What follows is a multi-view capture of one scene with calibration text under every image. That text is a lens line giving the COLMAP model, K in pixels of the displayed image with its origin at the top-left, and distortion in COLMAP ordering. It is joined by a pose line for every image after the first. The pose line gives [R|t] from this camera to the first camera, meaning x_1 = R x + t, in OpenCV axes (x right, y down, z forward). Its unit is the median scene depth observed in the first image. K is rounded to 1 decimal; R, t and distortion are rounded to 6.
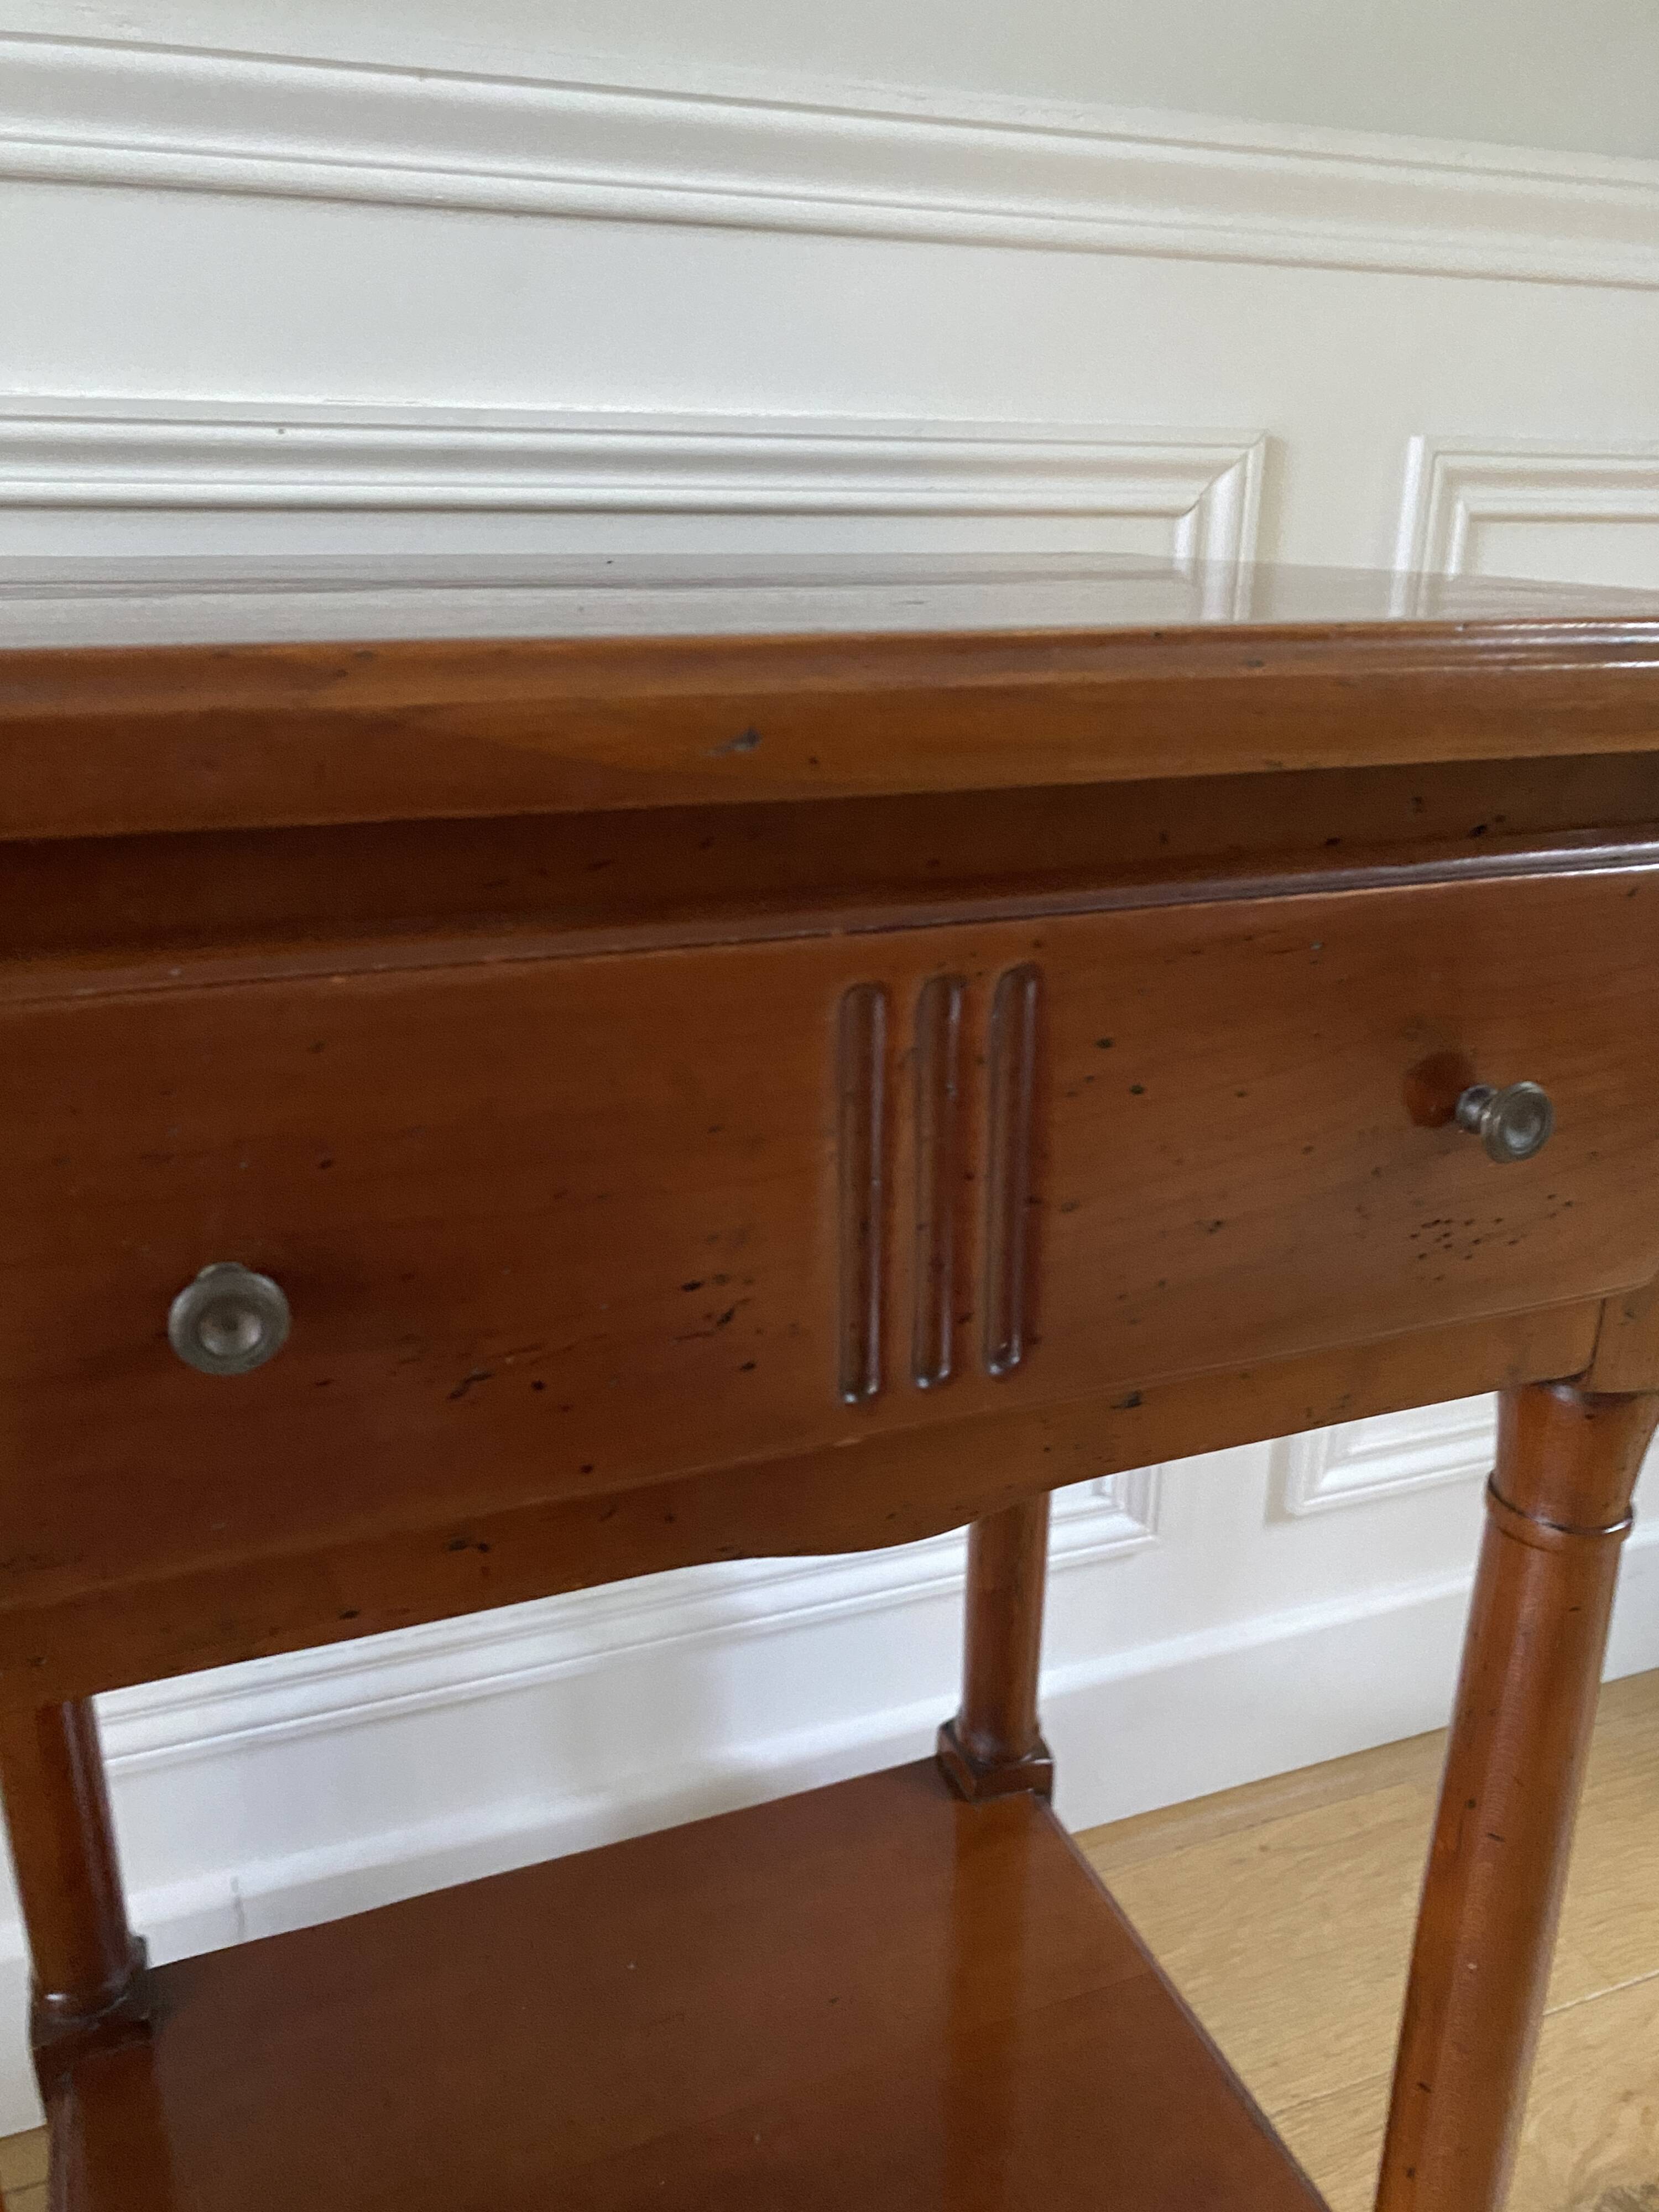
lens RADIAL K [[1686.8, 0, 817.6], [0, 1686.8, 1099.7], [0, 0, 1]] dist [0.018261, -0.017967]
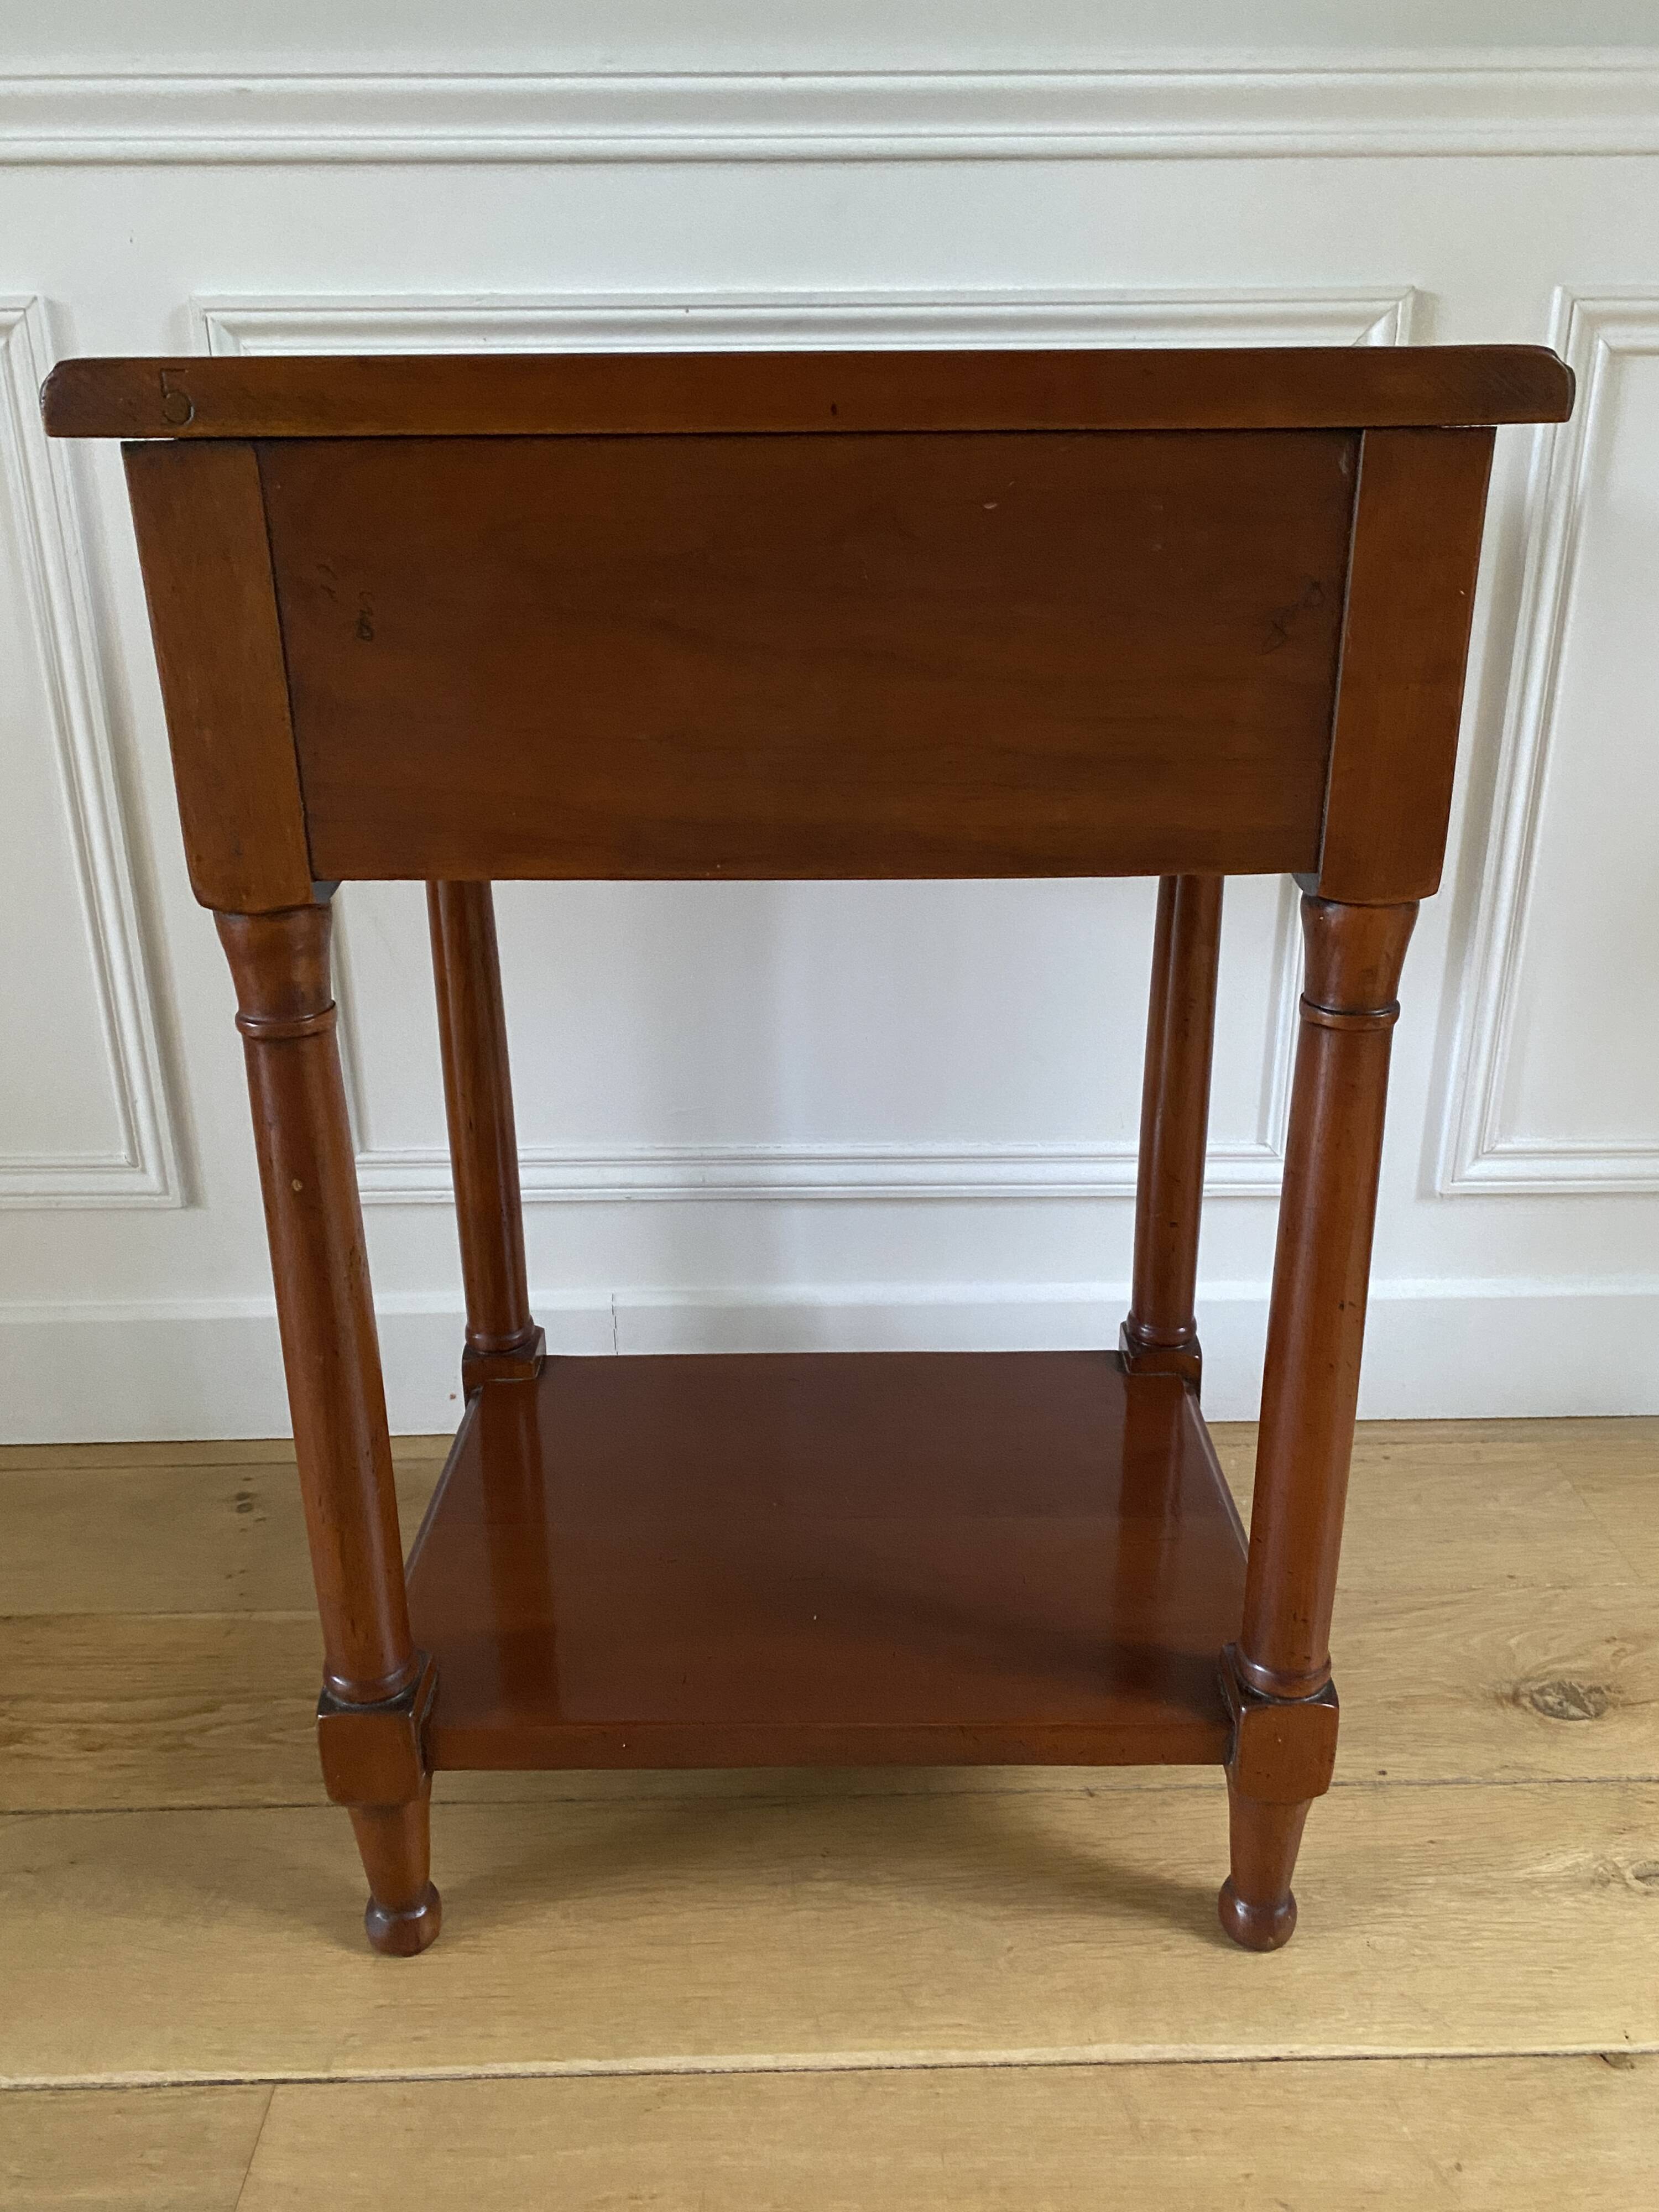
lens RADIAL K [[1686.8, 0, 841.8], [0, 1686.8, 1083.2], [0, 0, 1]] dist [0.018261, -0.017967]
pose [[0.941787, 0.103750, -0.319801, 0.326718], [-0.095049, 0.994555, 0.042744, 0.198642], [0.322494, -0.009860, 0.946520, -0.377473]]
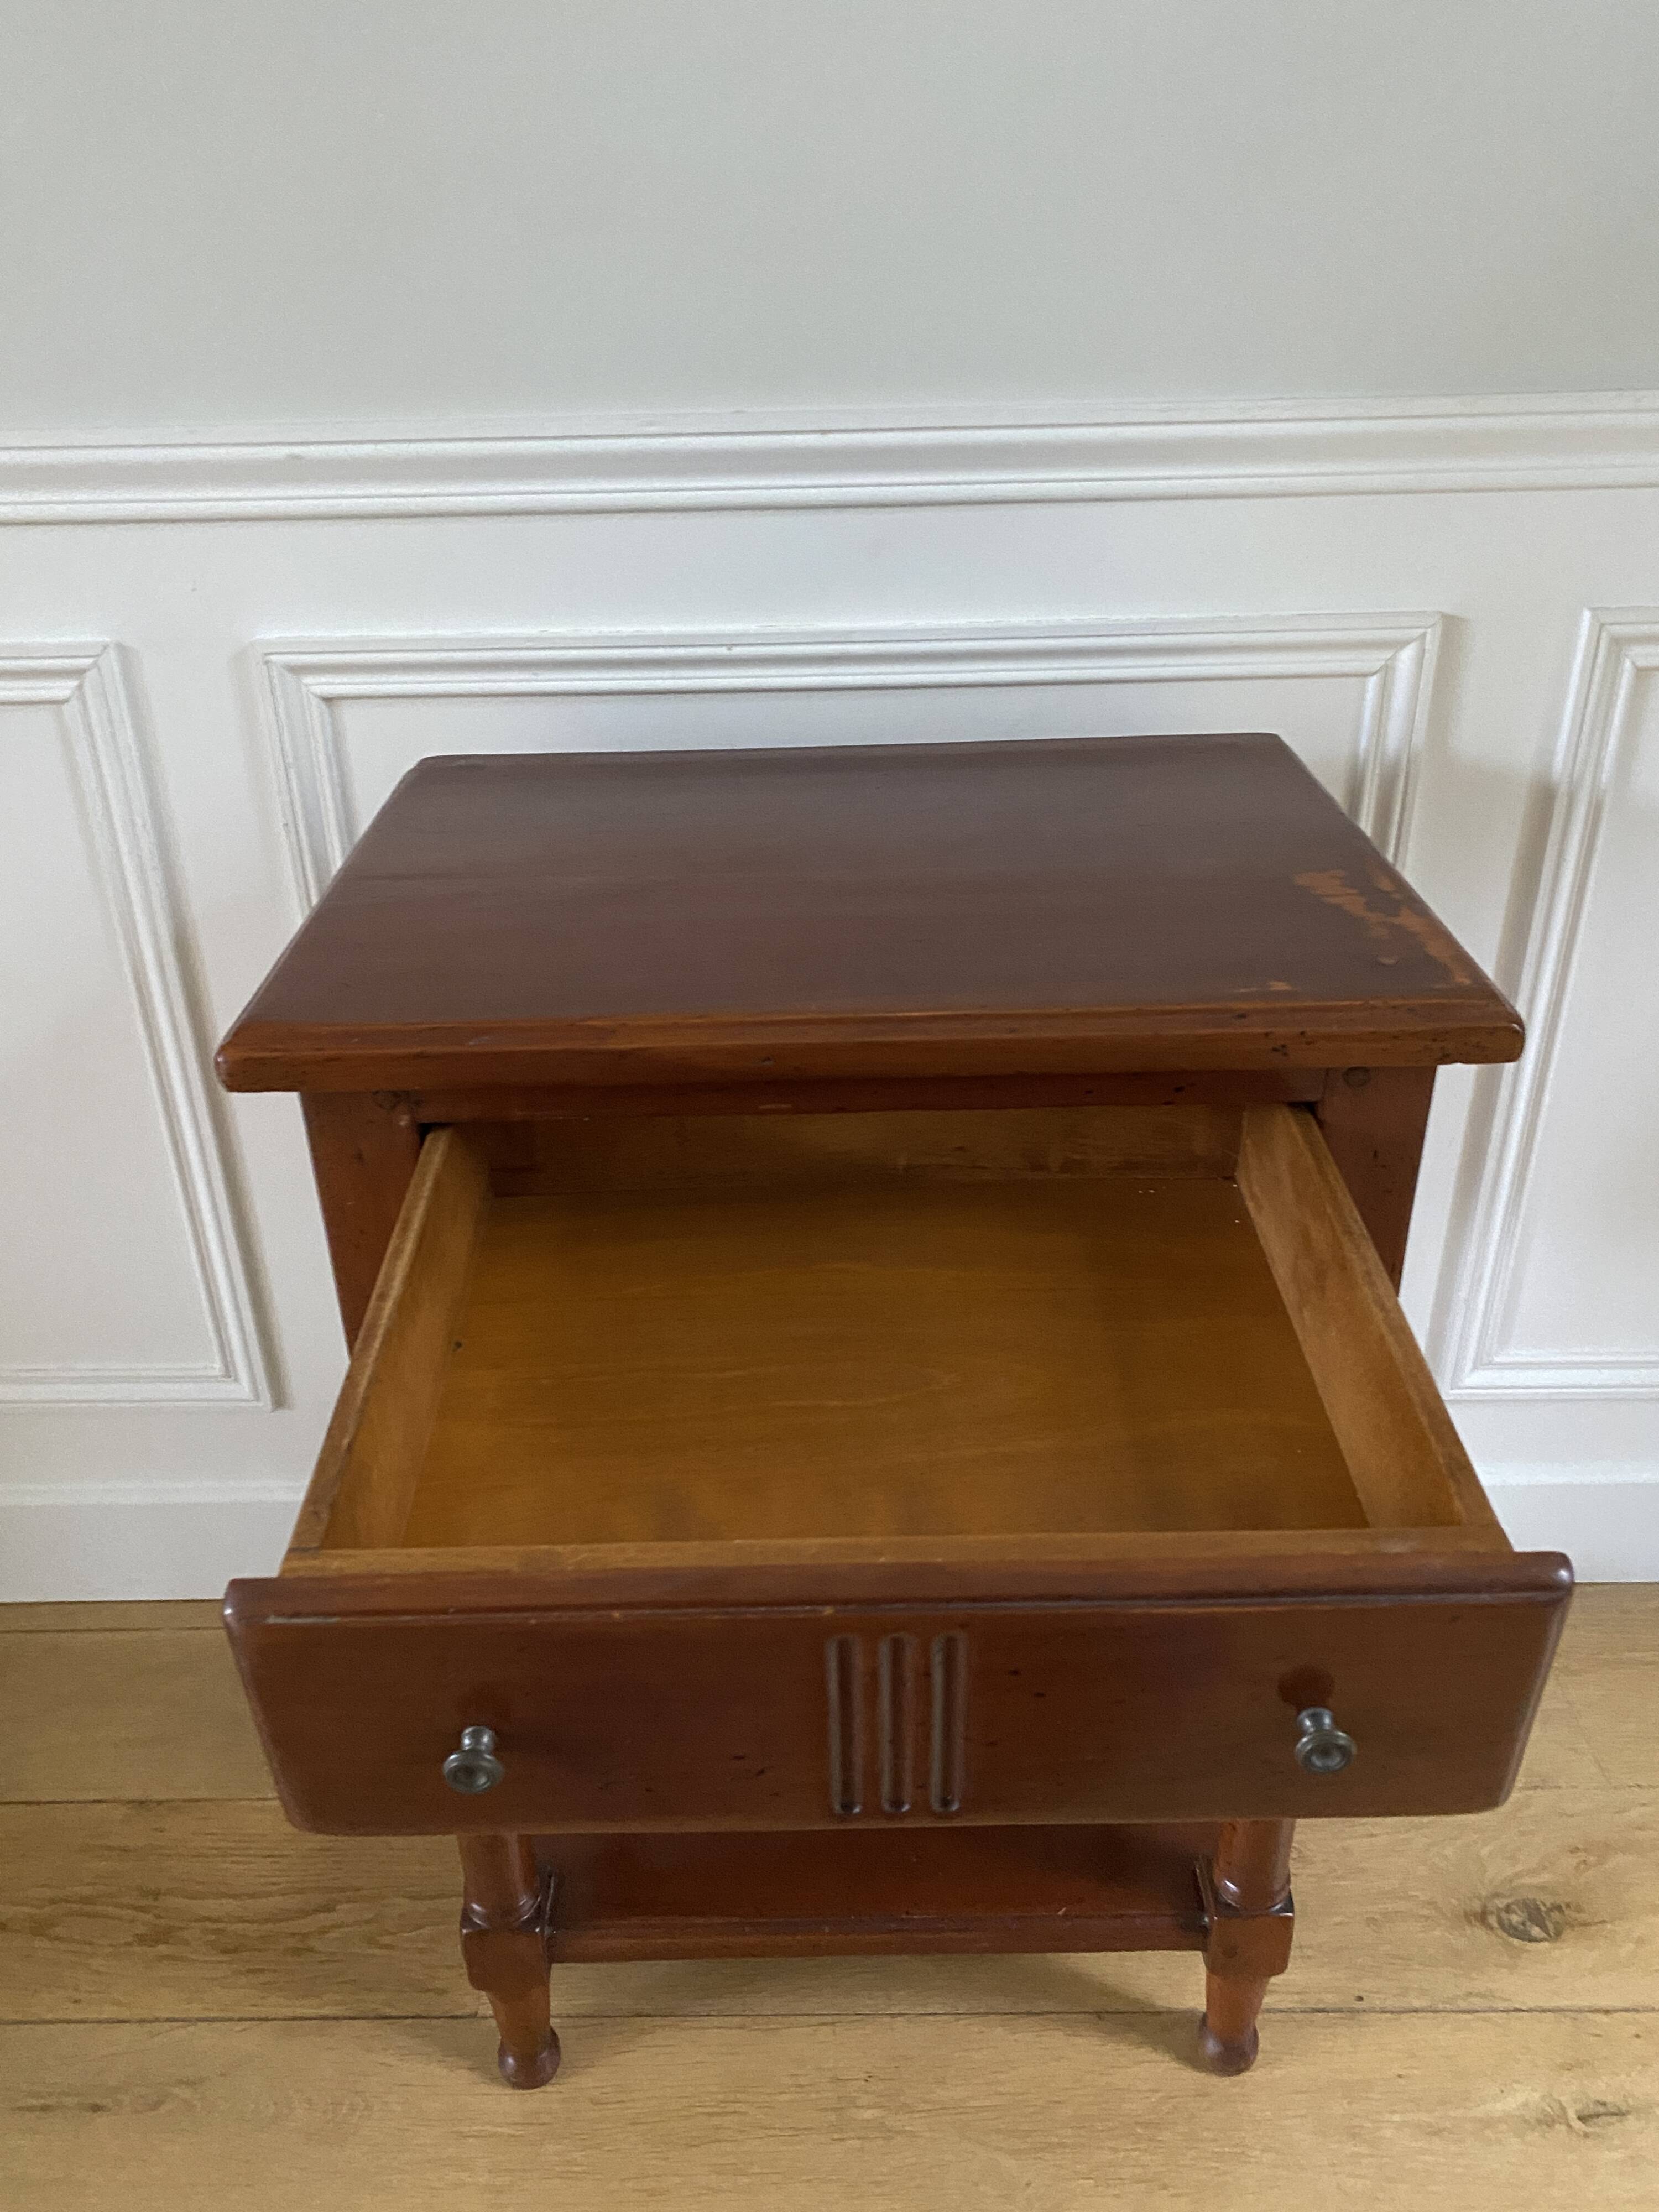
lens RADIAL K [[1686.8, 0, 812.4], [0, 1686.8, 1100.2], [0, 0, 1]] dist [0.018261, -0.017967]
pose [[0.932251, 0.141481, -0.333004, 0.295775], [-0.088228, 0.981486, 0.170002, -0.202173], [0.350891, -0.129104, 0.927474, -0.443959]]
